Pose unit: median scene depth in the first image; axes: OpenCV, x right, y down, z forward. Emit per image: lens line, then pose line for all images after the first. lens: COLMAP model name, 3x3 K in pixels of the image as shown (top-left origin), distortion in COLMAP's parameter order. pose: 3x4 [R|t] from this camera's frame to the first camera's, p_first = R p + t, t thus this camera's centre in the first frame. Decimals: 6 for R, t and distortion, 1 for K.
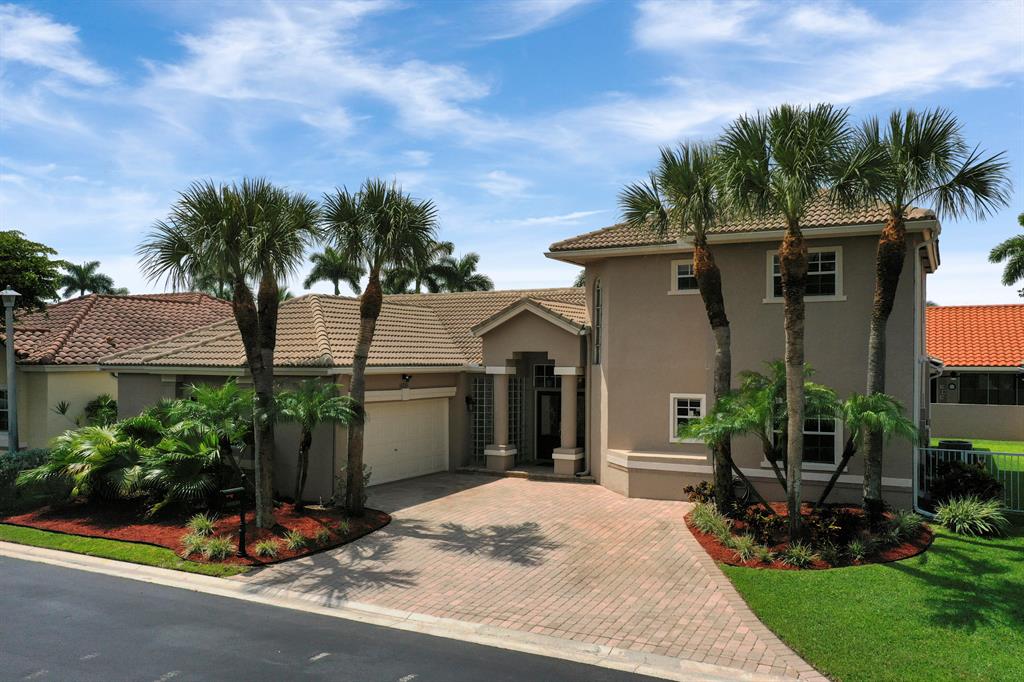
lens RADIAL K [[833.6, 0, 526.4], [0, 833.6, 342.7], [0, 0, 1]] dist [0.014310, 0.007055]
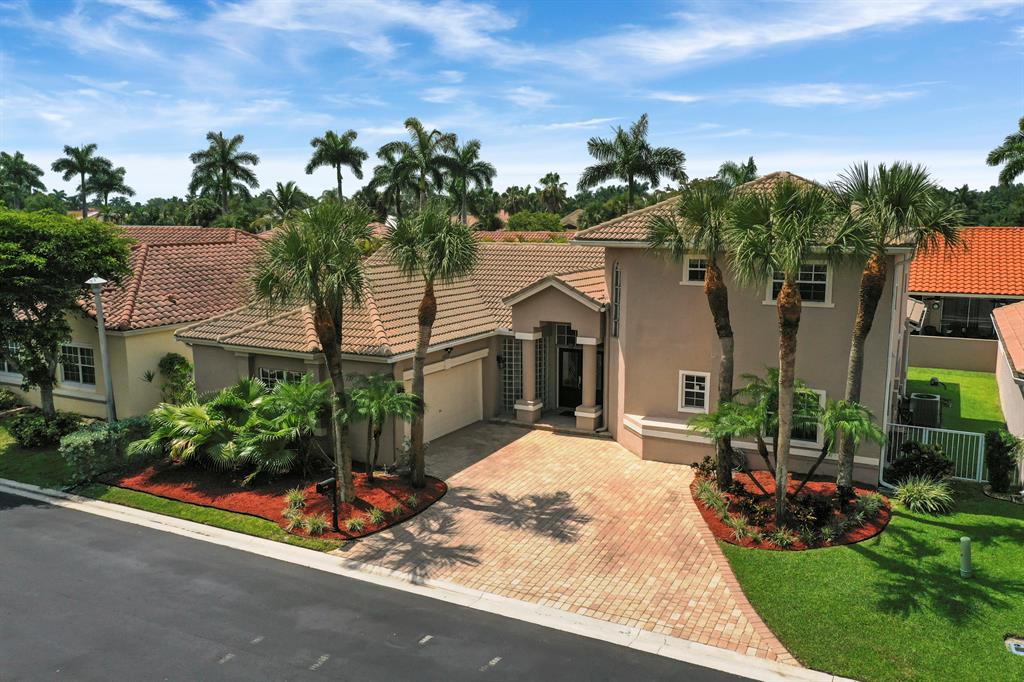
lens RADIAL K [[833.6, 0, 526.4], [0, 833.6, 342.7], [0, 0, 1]] dist [0.014310, 0.007055]
pose [[0.999983, -0.004275, 0.003880, -0.054846], [0.003588, 0.986702, 0.162501, -0.204070], [-0.004524, -0.162485, 0.986701, -0.167431]]
